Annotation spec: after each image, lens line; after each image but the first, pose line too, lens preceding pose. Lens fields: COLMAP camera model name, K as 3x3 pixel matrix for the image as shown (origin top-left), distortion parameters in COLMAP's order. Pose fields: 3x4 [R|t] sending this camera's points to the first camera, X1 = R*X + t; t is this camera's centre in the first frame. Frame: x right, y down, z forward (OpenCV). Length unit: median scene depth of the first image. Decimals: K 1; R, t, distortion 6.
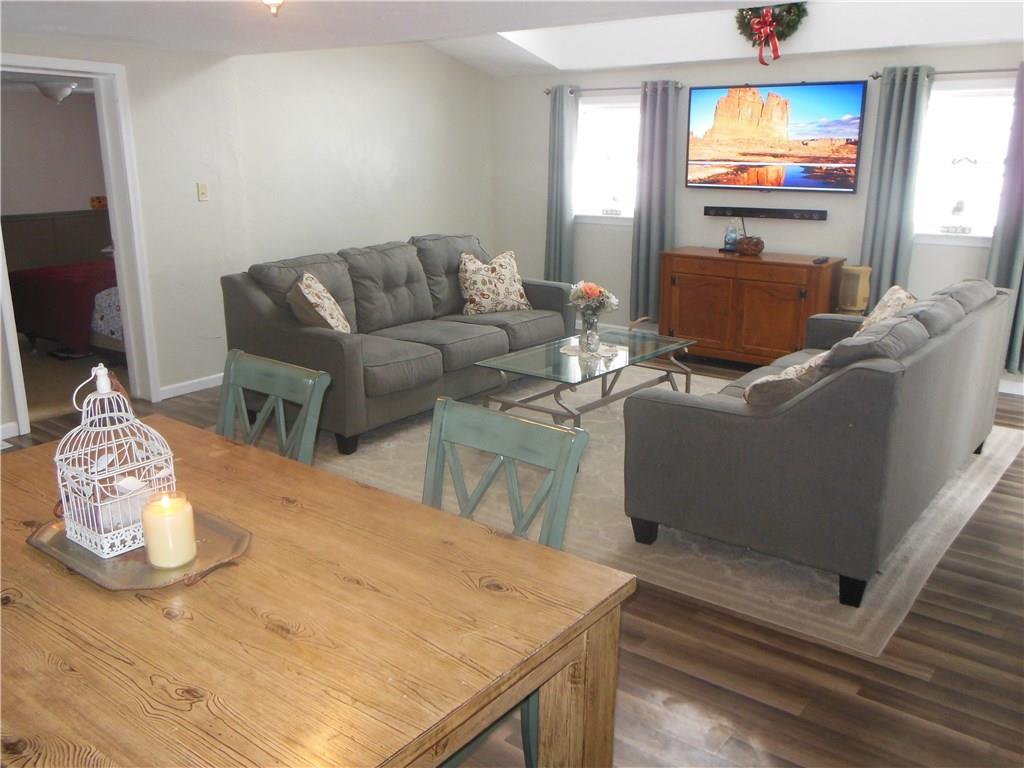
lens RADIAL K [[892.2, 0, 512.0], [0, 892.2, 384.0], [0, 0, 1]] dist [-0.049920, 0.129434]
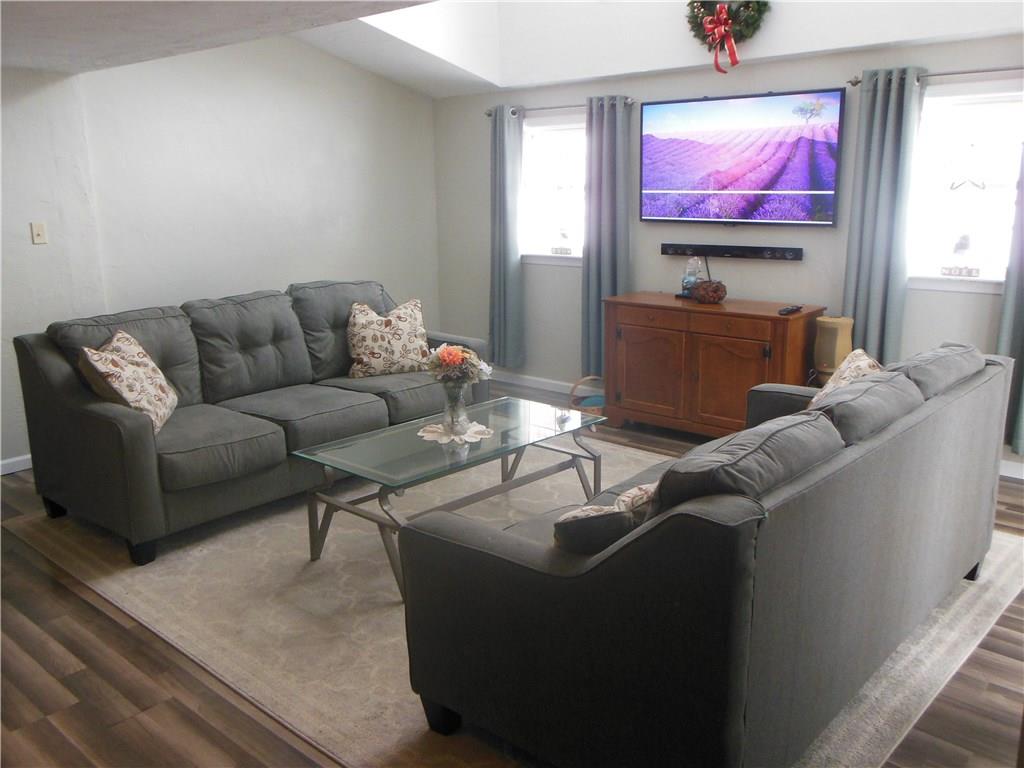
lens RADIAL K [[892.2, 0, 512.0], [0, 892.2, 384.0], [0, 0, 1]] dist [-0.049920, 0.129434]
pose [[0.997421, 0.002537, -0.071724, 0.156481], [-0.005213, 0.999296, -0.037147, -0.041869], [0.071580, 0.037425, 0.996733, 0.186008]]
